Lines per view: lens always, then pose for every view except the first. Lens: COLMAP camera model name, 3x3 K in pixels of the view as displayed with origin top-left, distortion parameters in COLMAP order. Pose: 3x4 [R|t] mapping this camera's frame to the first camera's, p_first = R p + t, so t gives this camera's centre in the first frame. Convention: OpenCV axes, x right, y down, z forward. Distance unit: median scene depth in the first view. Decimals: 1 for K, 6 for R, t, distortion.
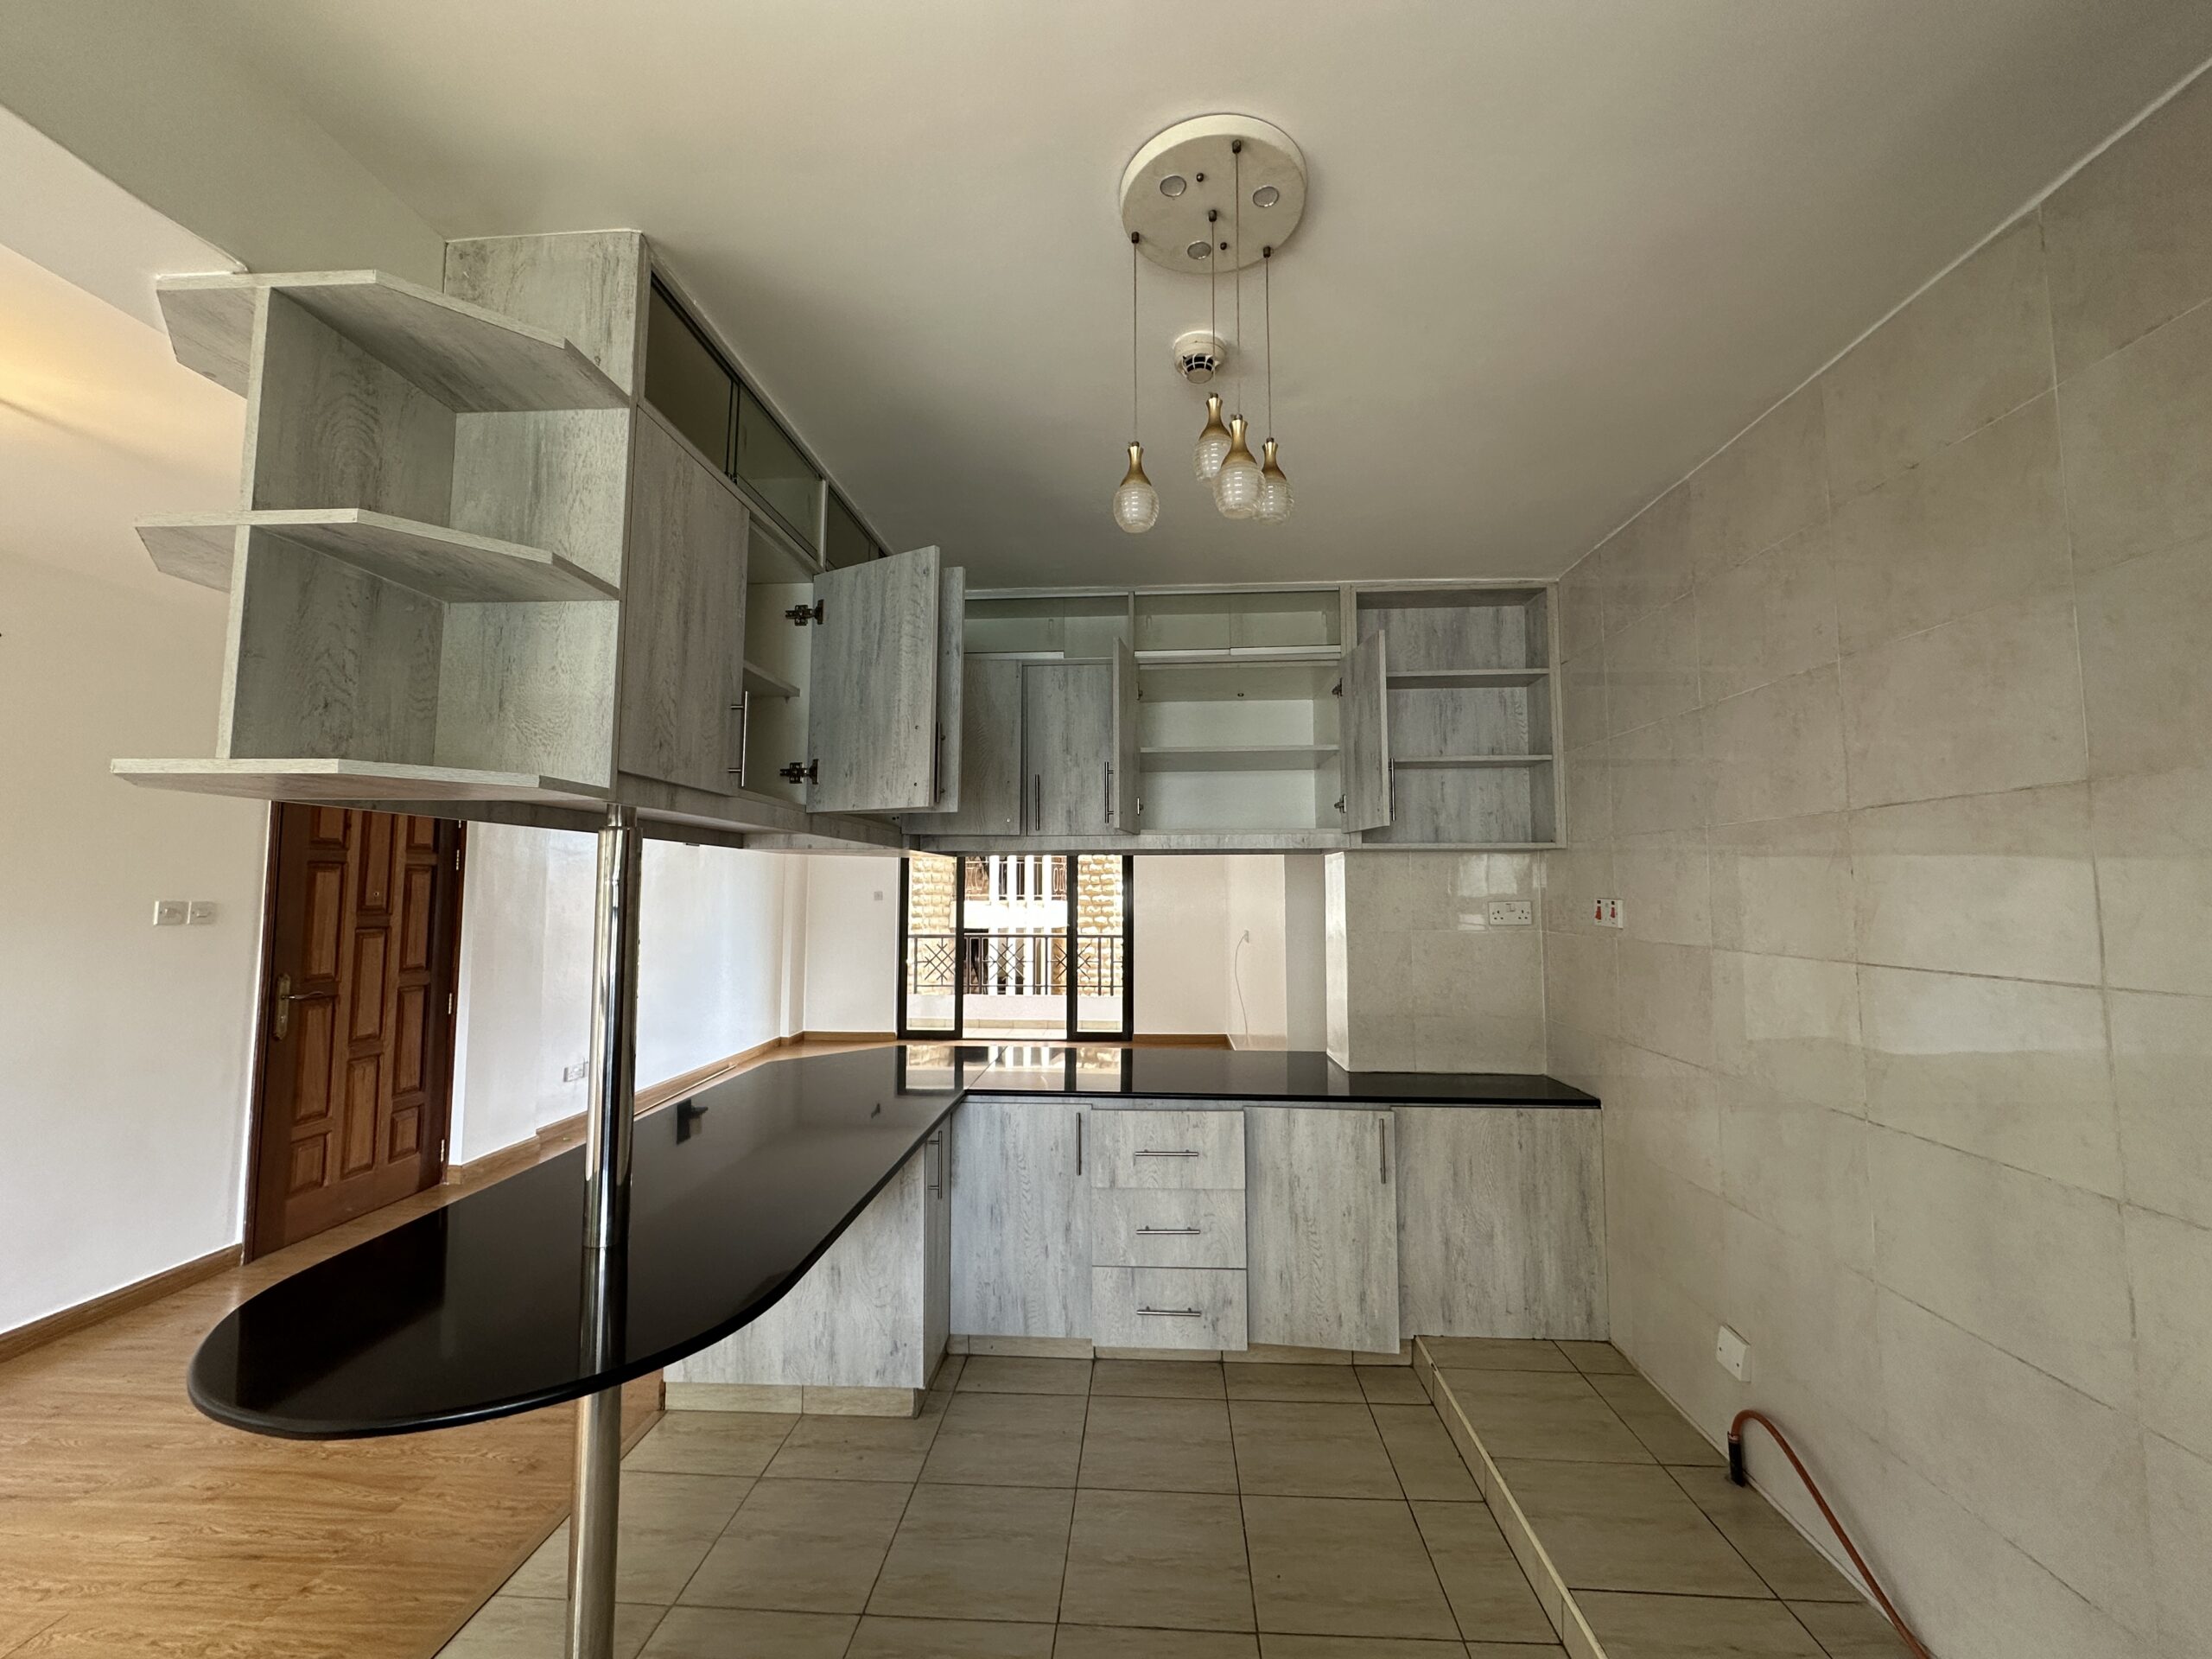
lens RADIAL K [[879.1, 0, 1118.9], [0, 879.1, 820.3], [0, 0, 1]] dist [-0.008390, -0.001876]
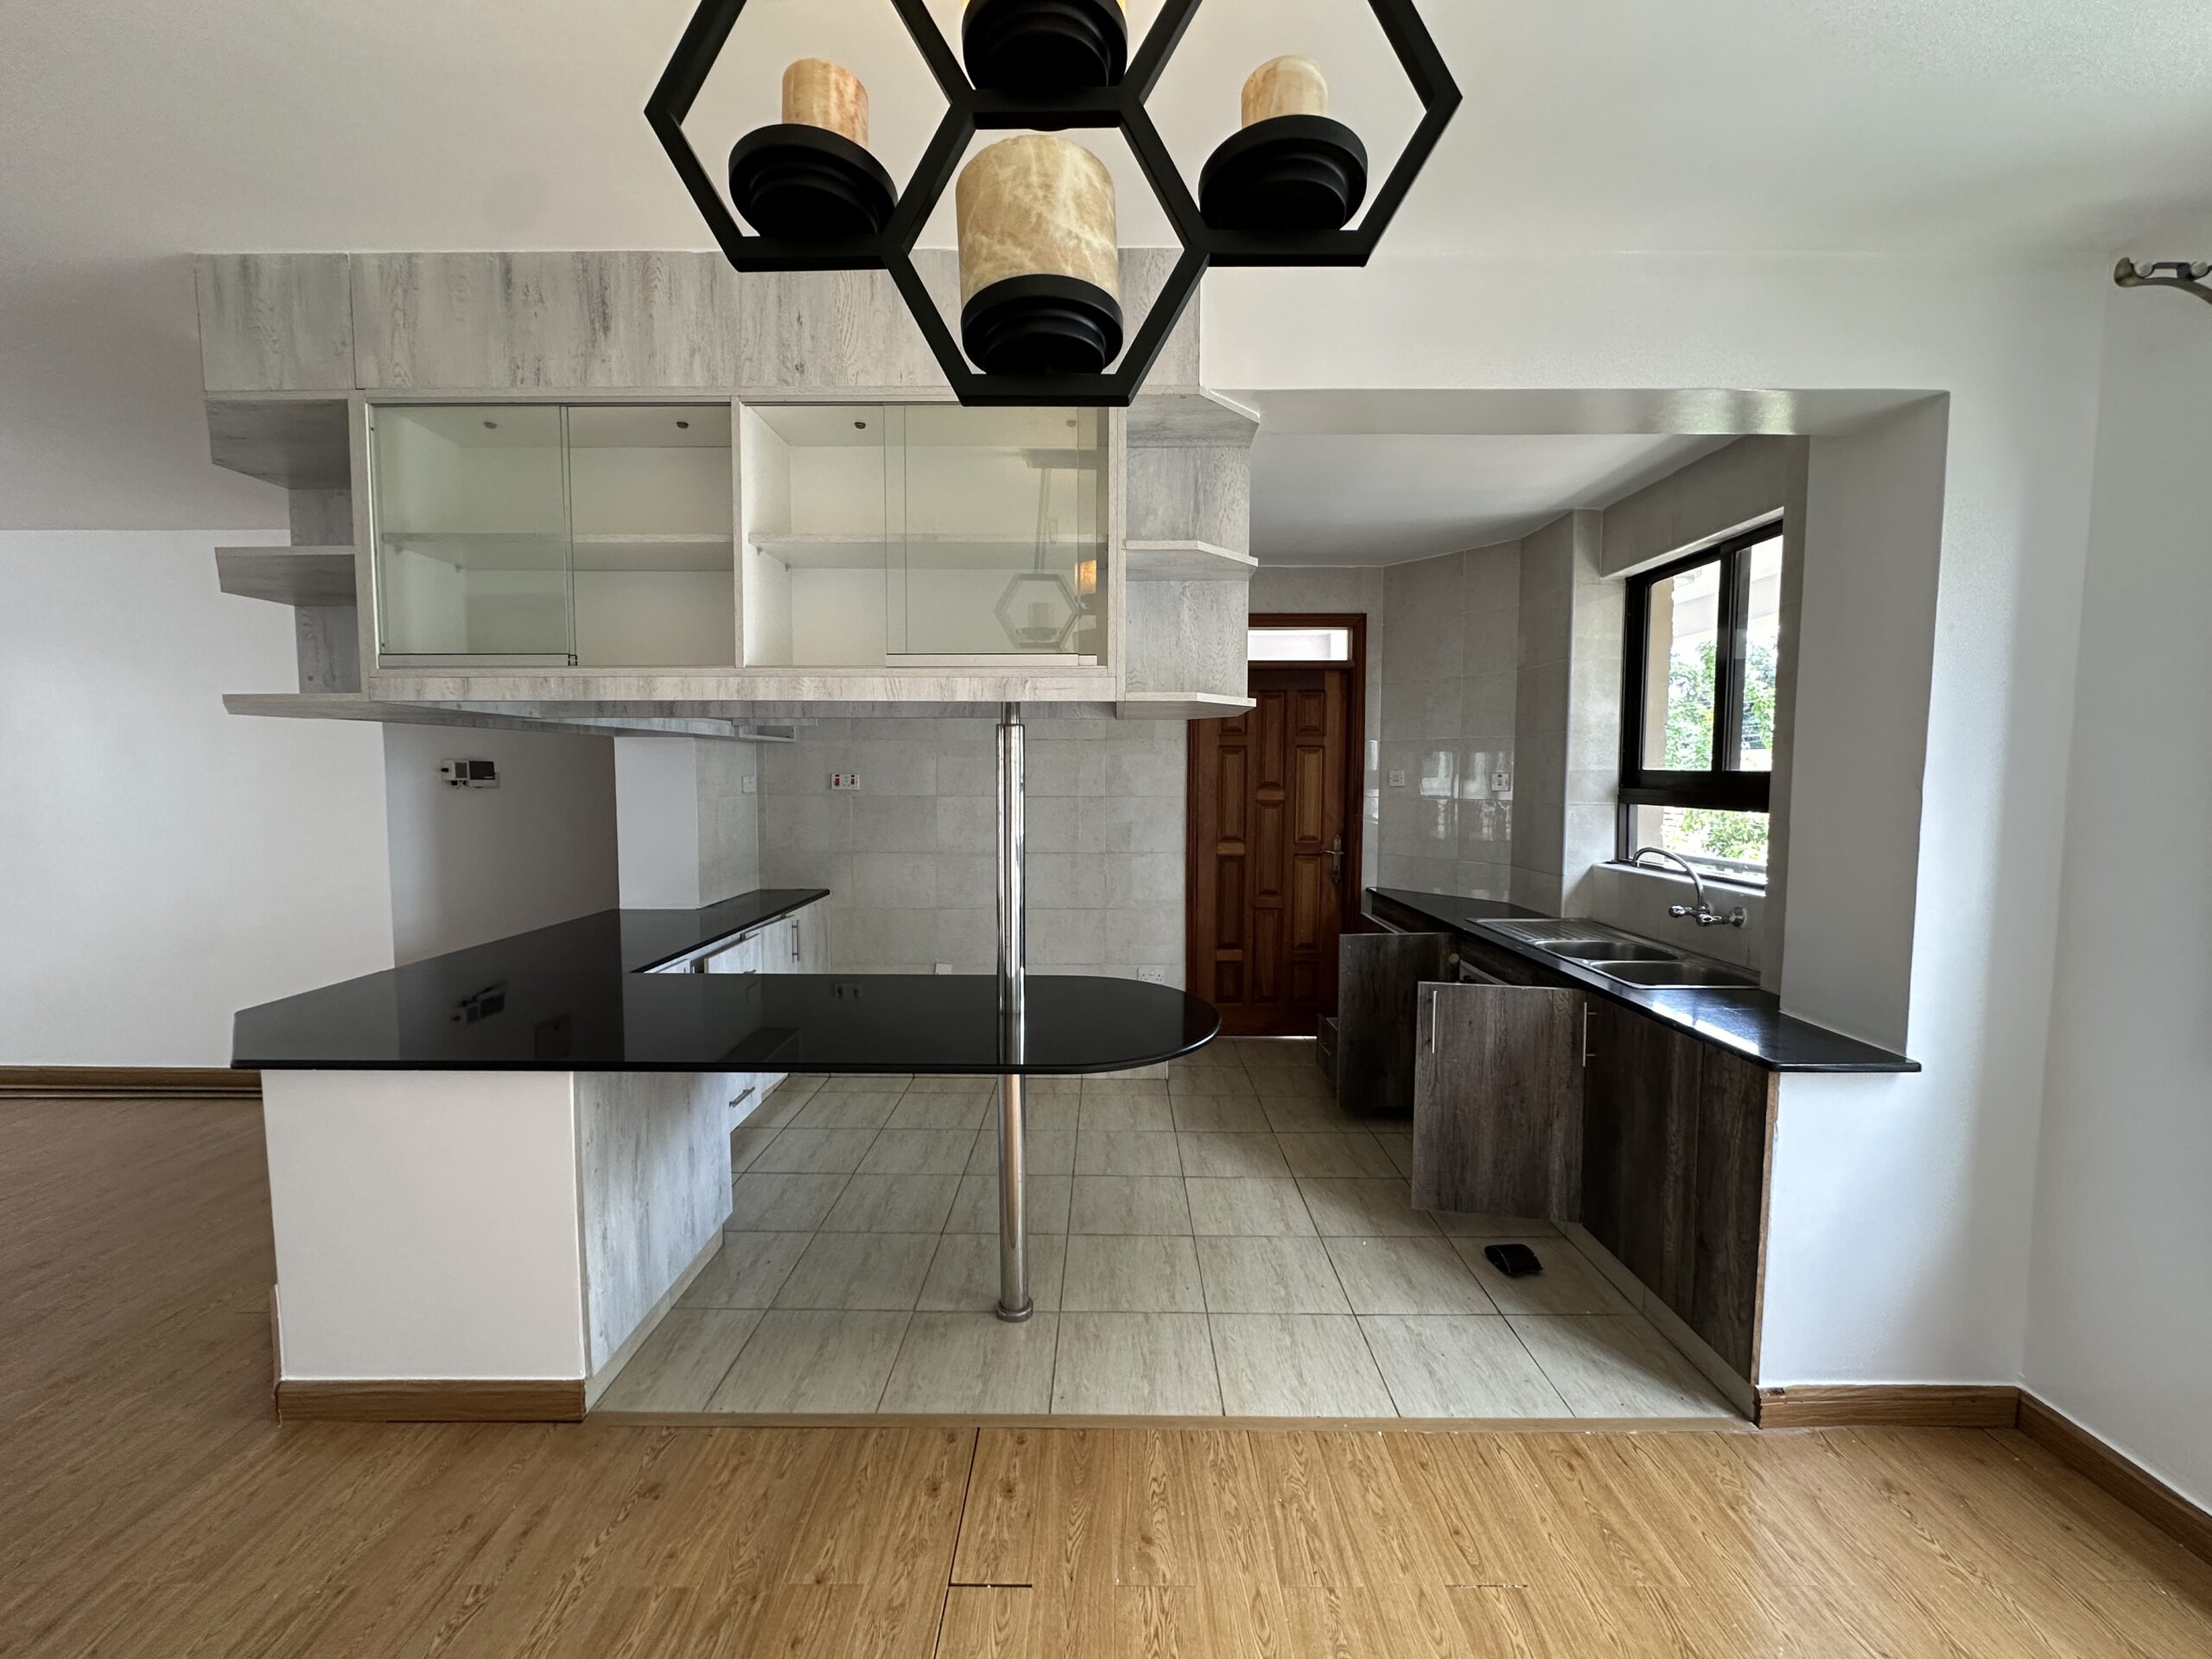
lens RADIAL K [[879.1, 0, 1103.3], [0, 879.1, 828.8], [0, 0, 1]] dist [-0.008390, -0.001876]
pose [[-0.038298, -0.075847, 0.996384, -1.513027], [-0.073724, 0.994612, 0.072879, 0.040538], [-0.996543, -0.070666, -0.043683, 0.684736]]
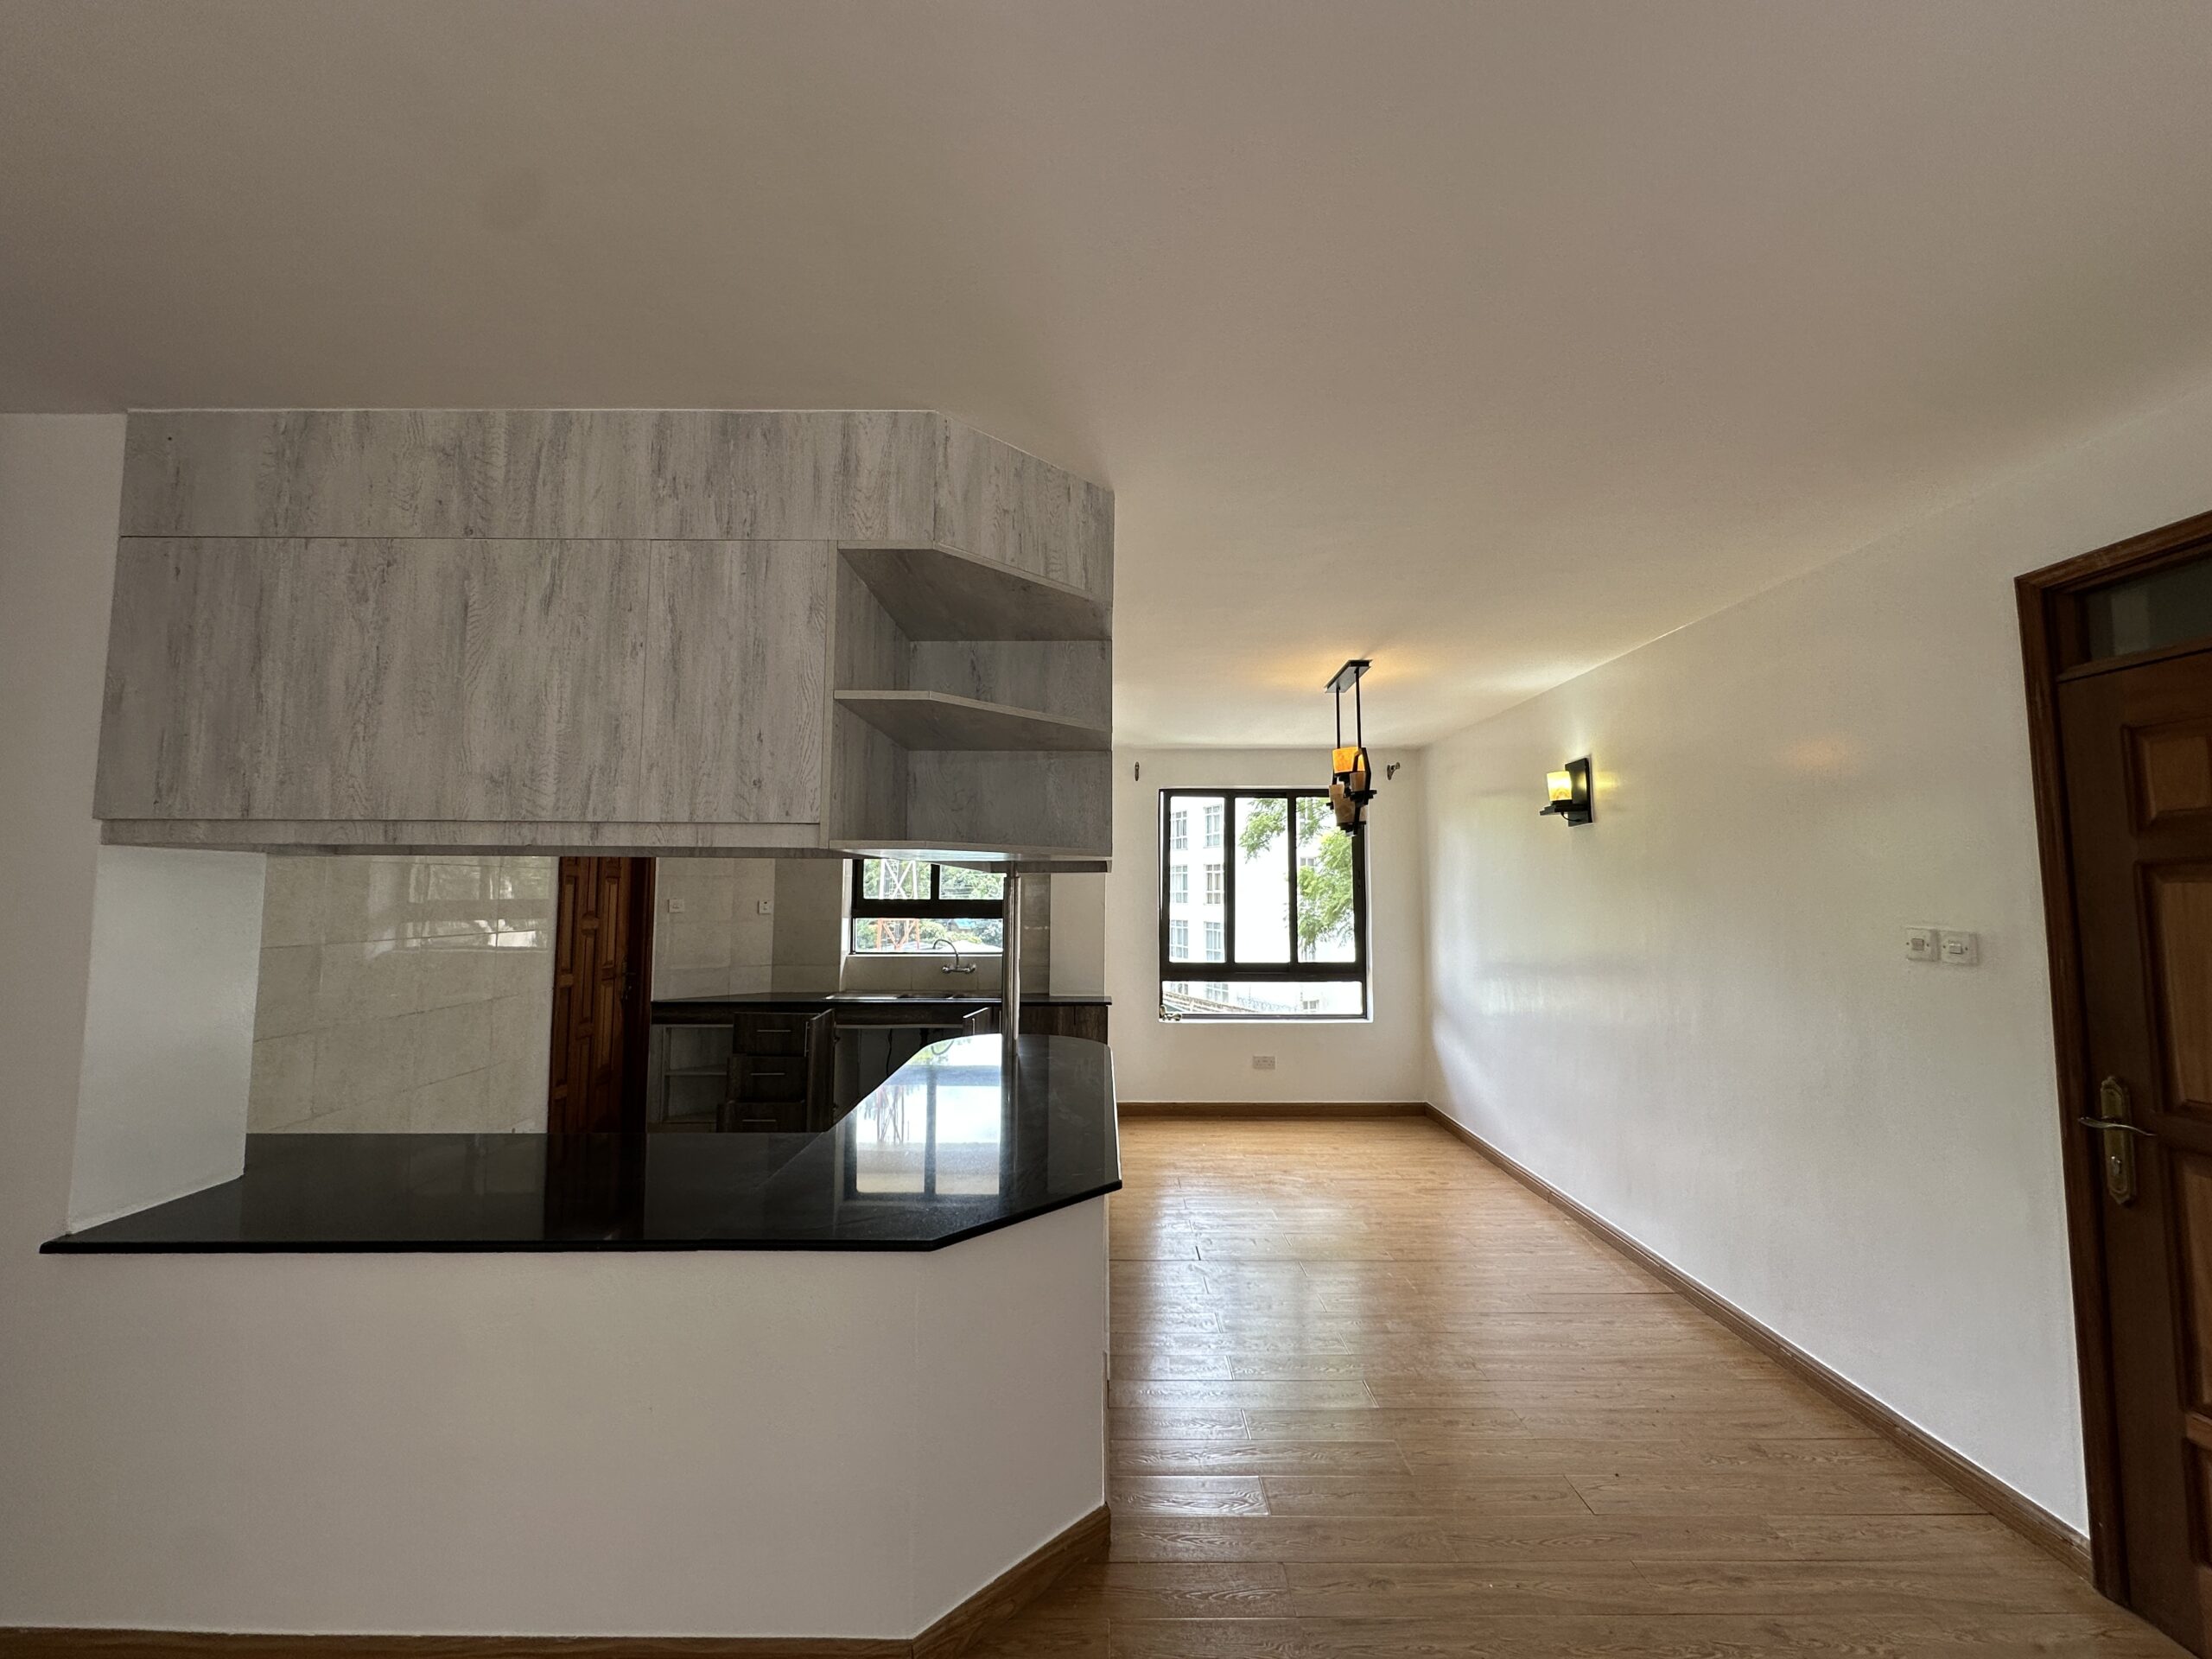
lens RADIAL K [[879.1, 0, 1107.9], [0, 879.1, 827.5], [0, 0, 1]] dist [-0.008390, -0.001876]
pose [[-0.998214, -0.017162, -0.057224, -0.542935], [-0.008436, 0.988746, -0.149364, 0.166085], [0.059144, -0.148614, -0.987125, 2.501319]]
